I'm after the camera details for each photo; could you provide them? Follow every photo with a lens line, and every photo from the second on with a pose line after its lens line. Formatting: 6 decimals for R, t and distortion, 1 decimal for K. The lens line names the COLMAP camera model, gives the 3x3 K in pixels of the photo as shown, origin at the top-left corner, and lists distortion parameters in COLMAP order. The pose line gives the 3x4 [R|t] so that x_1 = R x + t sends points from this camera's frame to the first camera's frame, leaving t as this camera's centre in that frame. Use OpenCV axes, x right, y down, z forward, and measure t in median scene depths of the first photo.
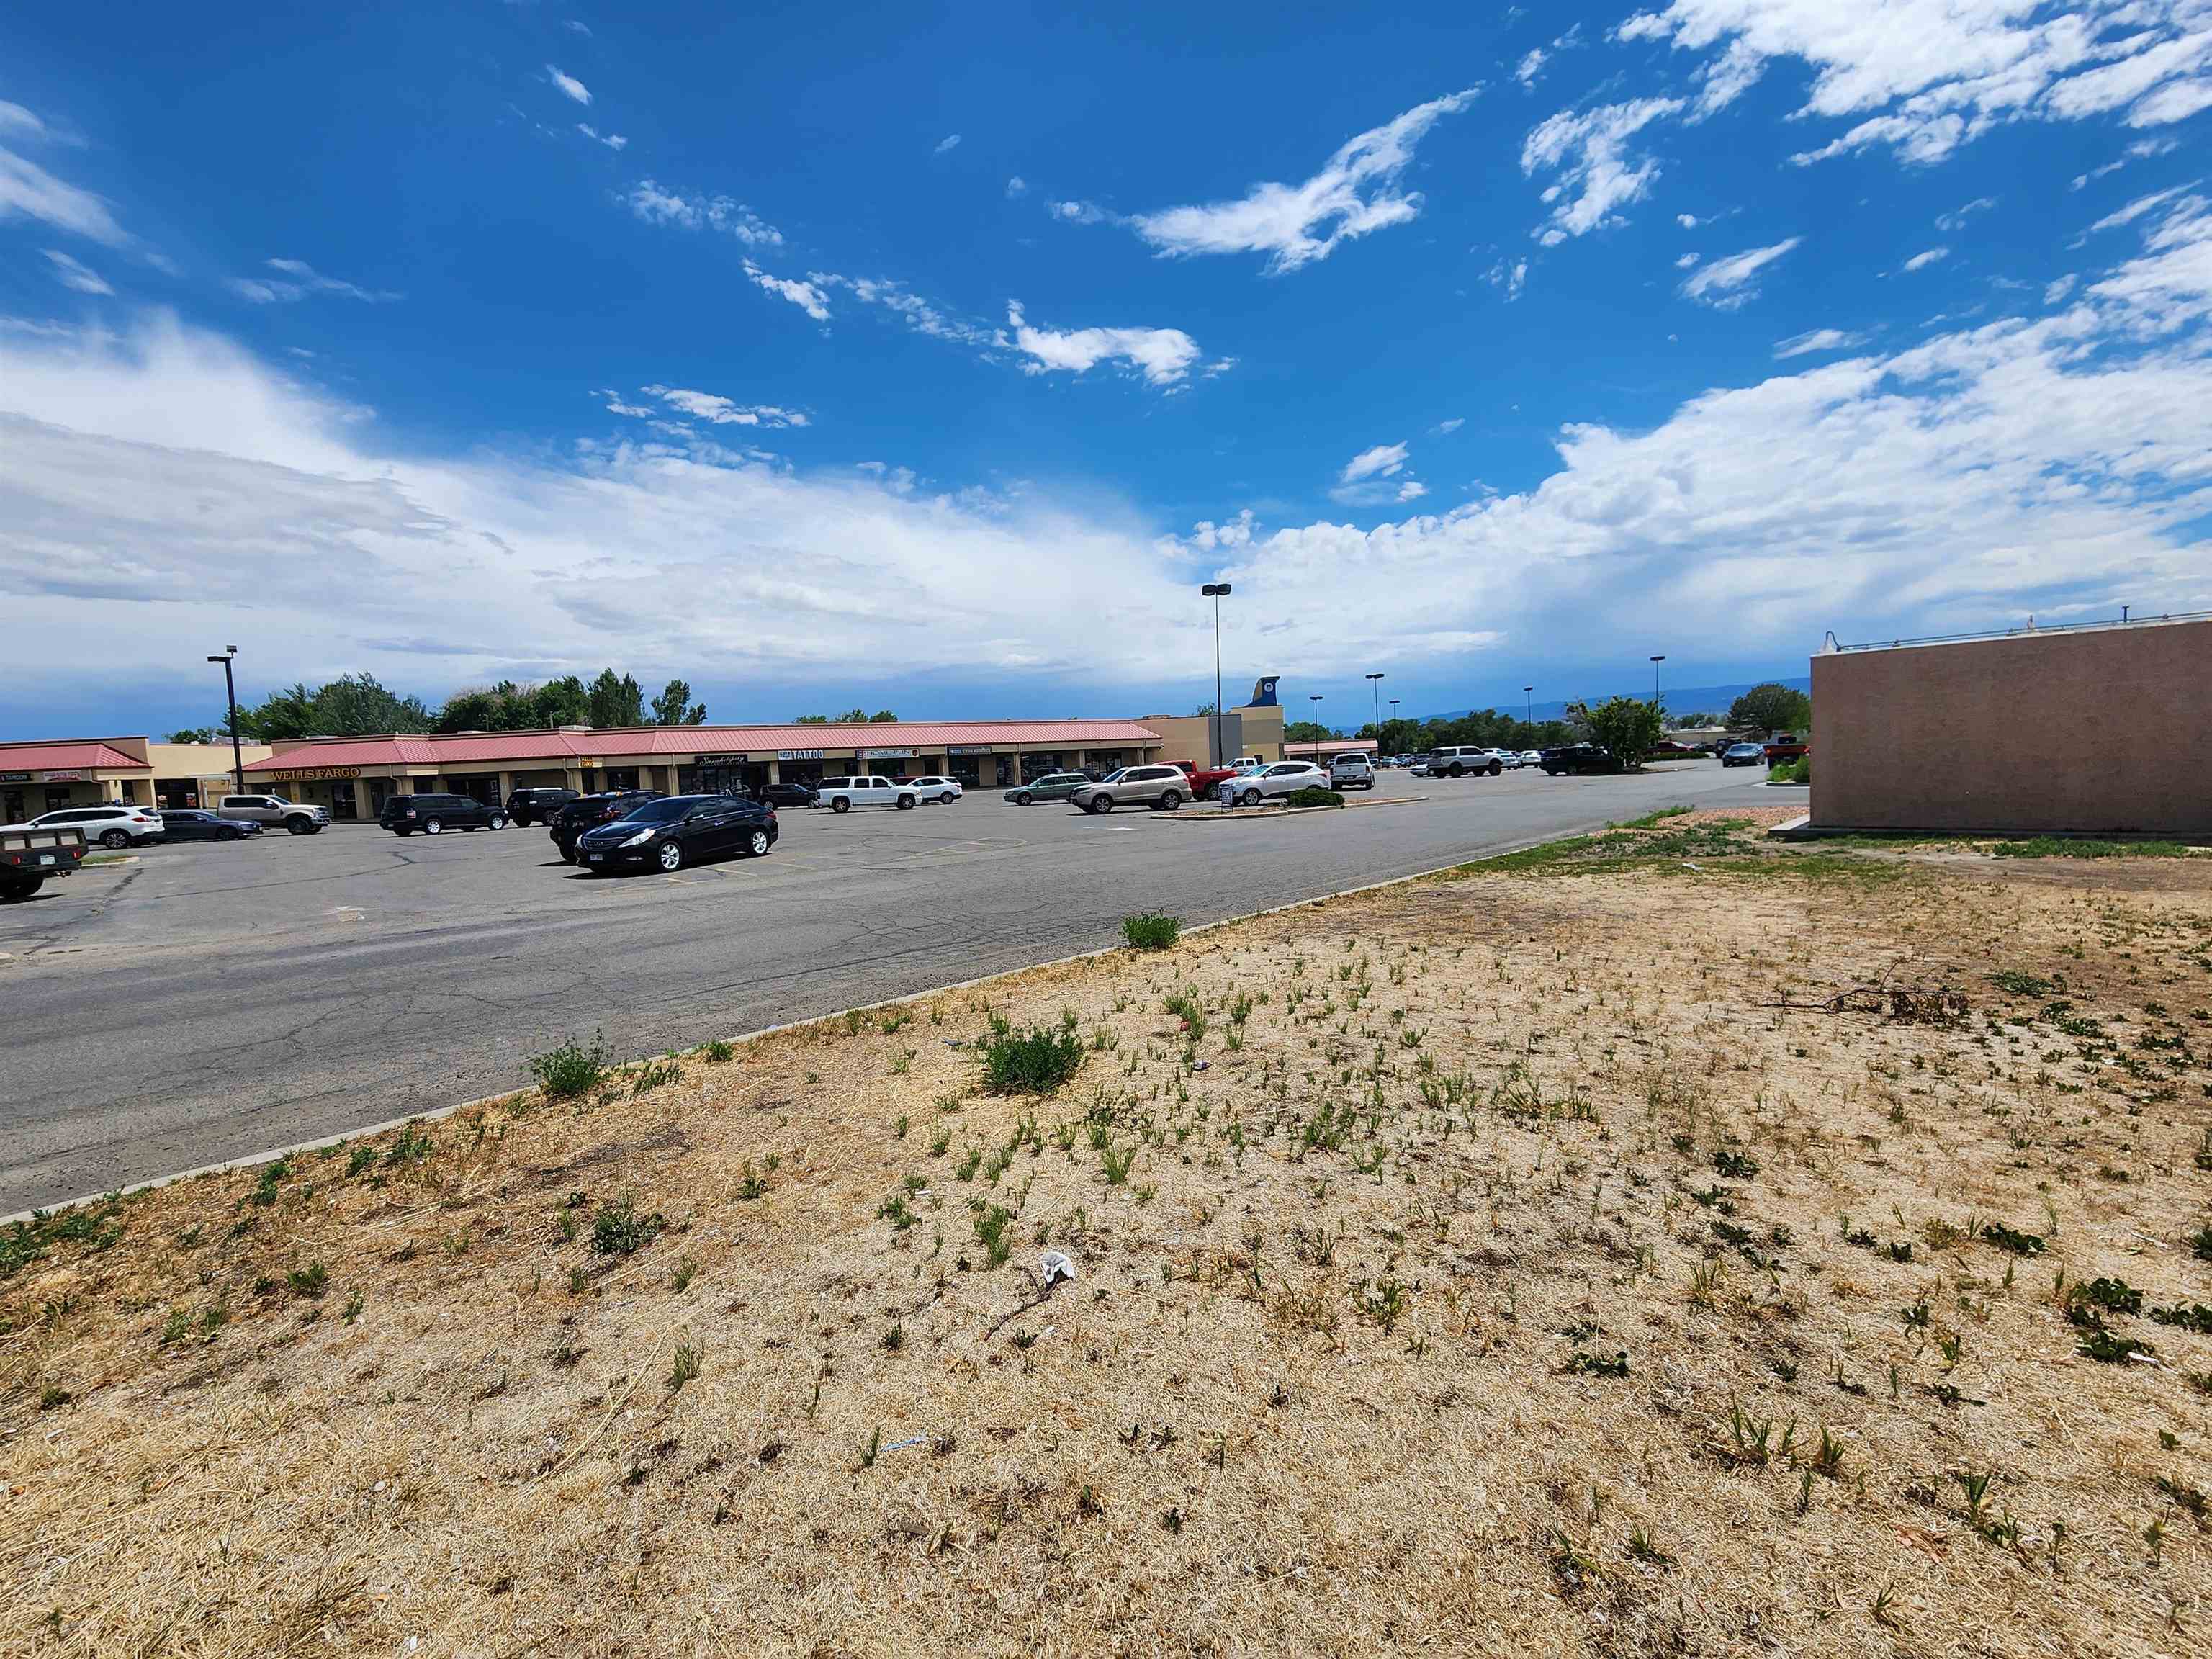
lens RADIAL K [[919.2, 0, 1092.1], [0, 919.2, 825.0], [0, 0, 1]] dist [-0.001401, -0.000960]
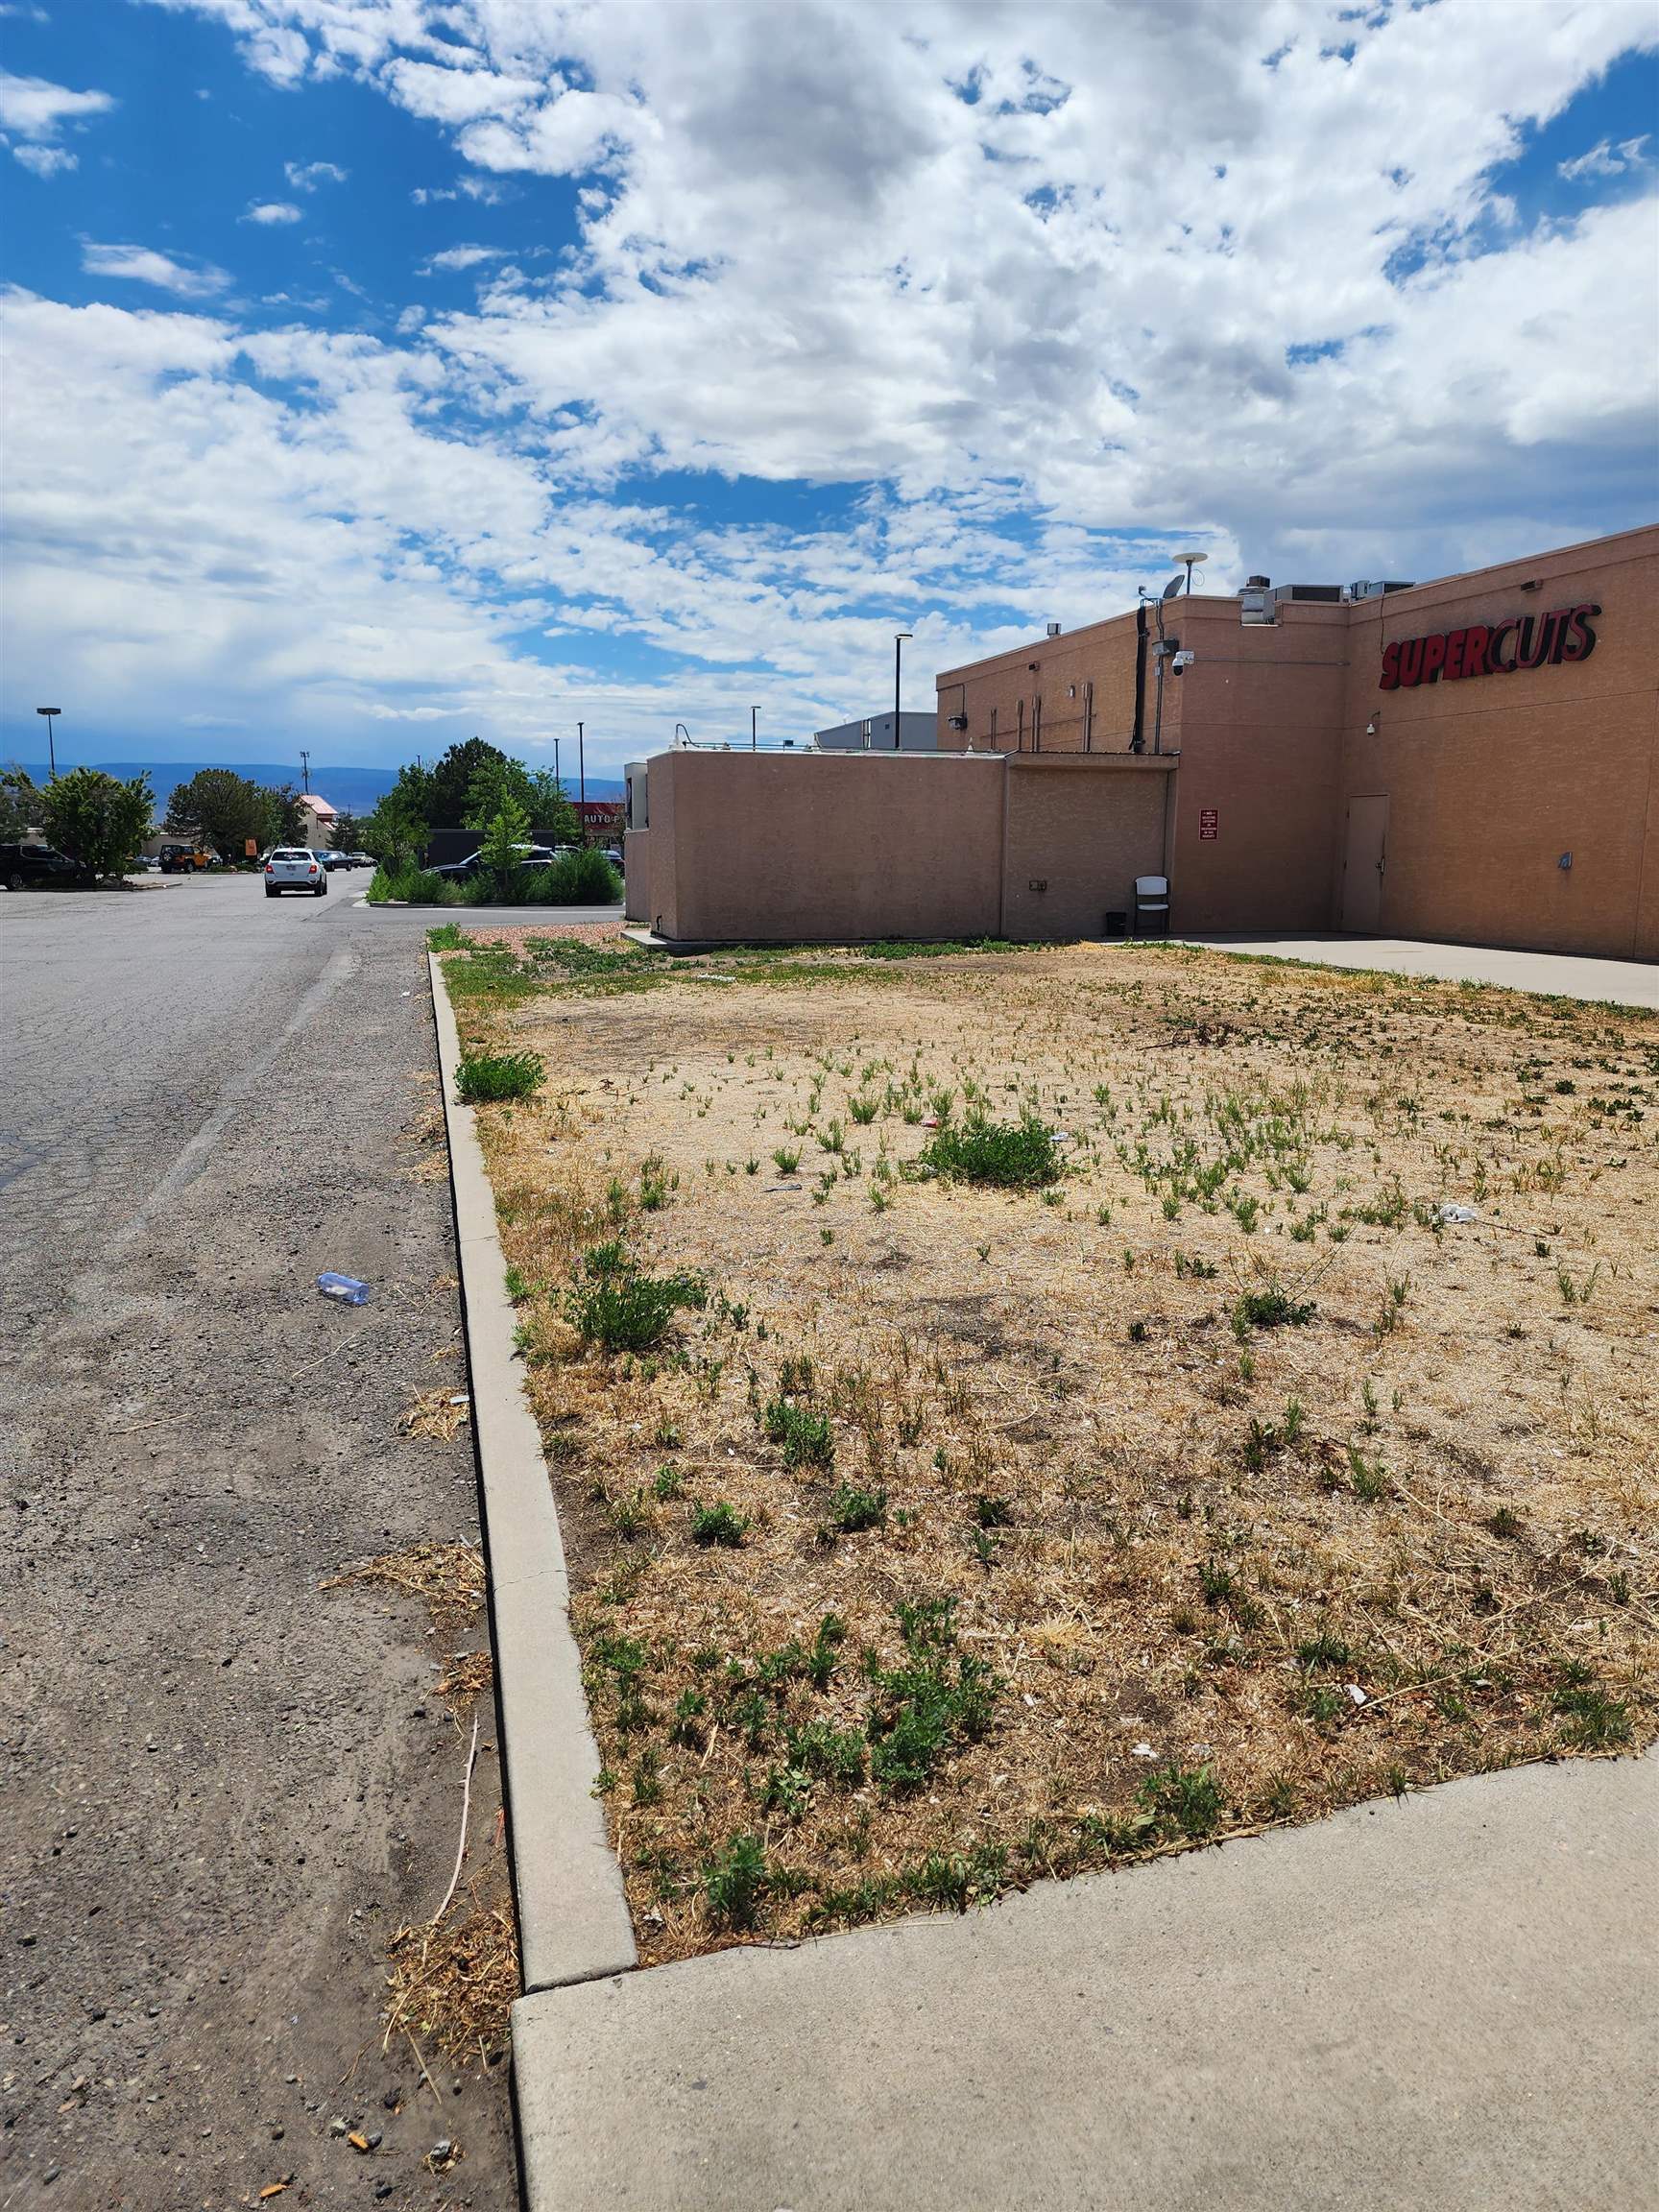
lens RADIAL K [[1469.5, 0, 854.8], [0, 1469.5, 1066.9], [0, 0, 1]] dist [0.067132, -0.061655]
pose [[0.461291, -0.084480, 0.883218, -0.136006], [0.033312, 0.996404, 0.077908, 0.006216], [-0.886623, -0.006517, 0.462447, 0.049381]]
